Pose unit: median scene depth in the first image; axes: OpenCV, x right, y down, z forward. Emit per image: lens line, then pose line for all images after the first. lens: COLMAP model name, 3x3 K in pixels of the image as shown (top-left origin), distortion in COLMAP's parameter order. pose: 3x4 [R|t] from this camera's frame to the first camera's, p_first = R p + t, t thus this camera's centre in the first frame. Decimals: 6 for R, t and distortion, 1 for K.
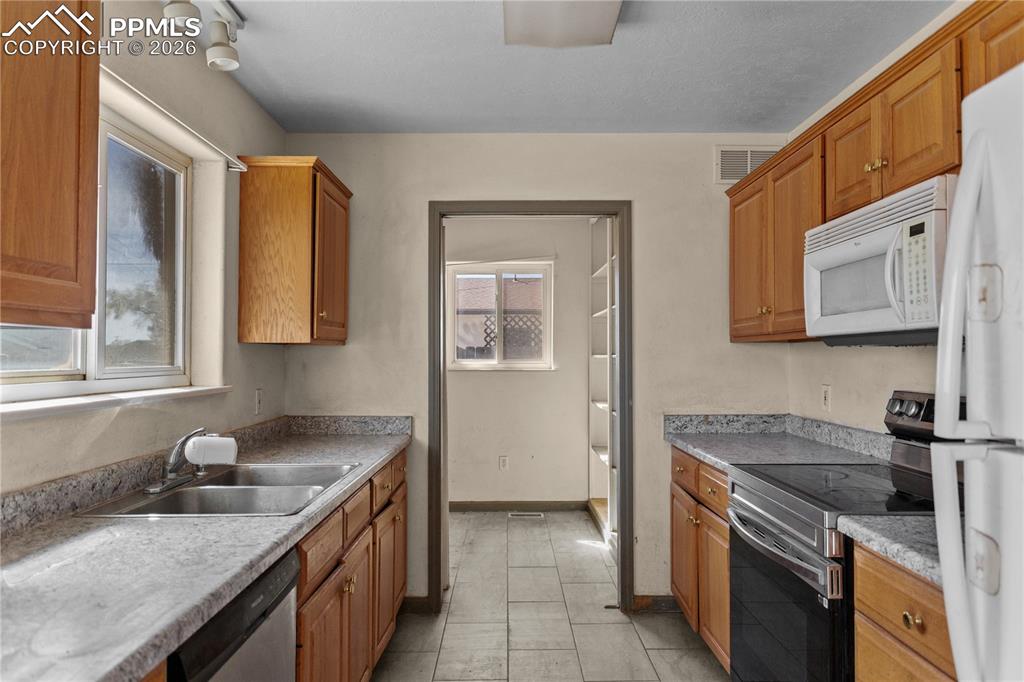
lens RADIAL K [[695.1, 0, 512.0], [0, 695.1, 341.0], [0, 0, 1]] dist [0.004457, 0.002701]
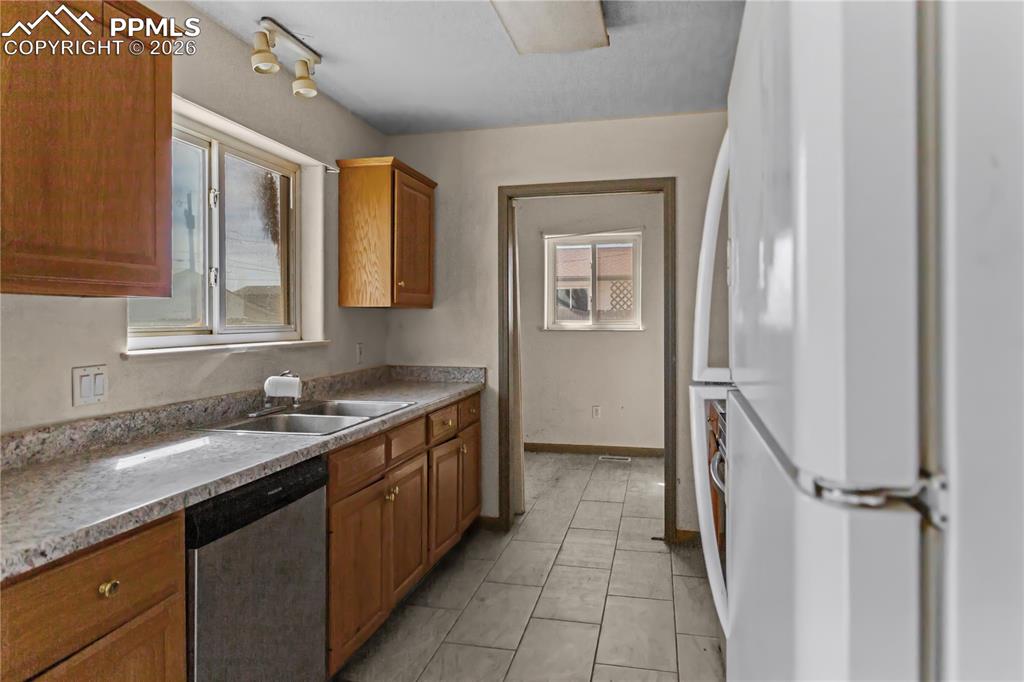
lens RADIAL K [[628.2, 0, 507.6], [0, 628.2, 323.0], [0, 0, 1]] dist [0.000601, 0.002981]
pose [[0.971534, 0.000634, -0.236900, 0.178299], [0.006143, 0.999593, 0.027867, 0.001772], [0.236821, -0.028529, 0.971134, -0.048786]]
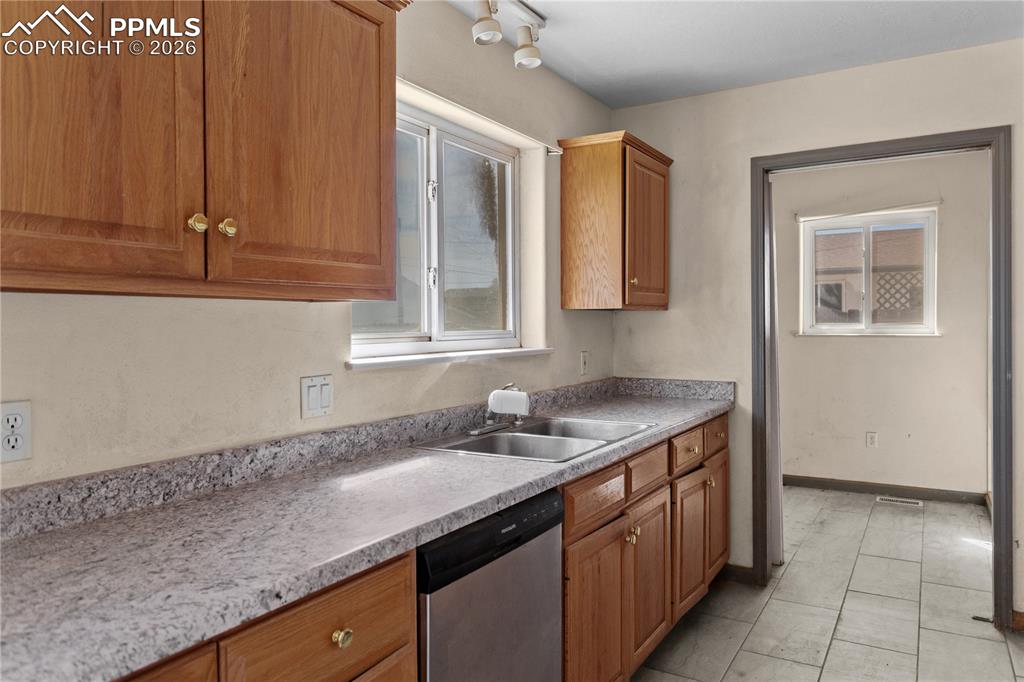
lens RADIAL K [[702.4, 0, 511.7], [0, 702.4, 328.5], [0, 0, 1]] dist [-0.002301, 0.005903]
pose [[0.855496, -0.001202, -0.517808, 0.117486], [0.017750, 0.999478, 0.027006, 0.001252], [0.517505, -0.032294, 0.855070, -0.001845]]
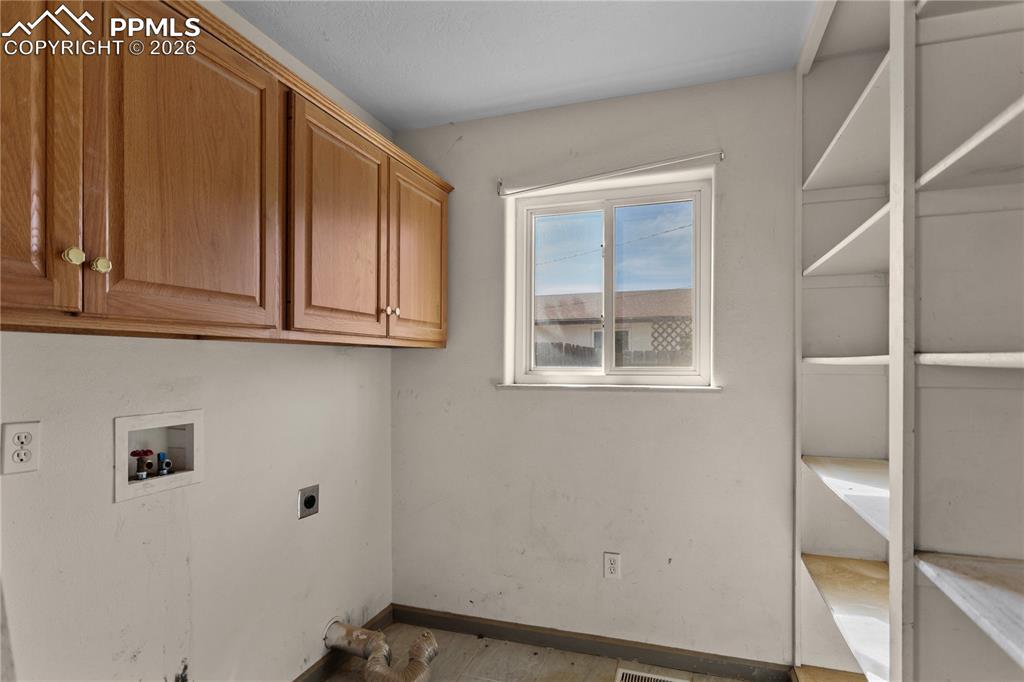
lens RADIAL K [[548.2, 0, 514.4], [0, 548.2, 363.1], [0, 0, 1]] dist [-0.000495, -0.000020]
pose [[0.947538, 0.000654, -0.319644, 0.098821], [0.006861, 0.999726, 0.022385, 0.027189], [0.319571, -0.023403, 0.947273, 1.166950]]
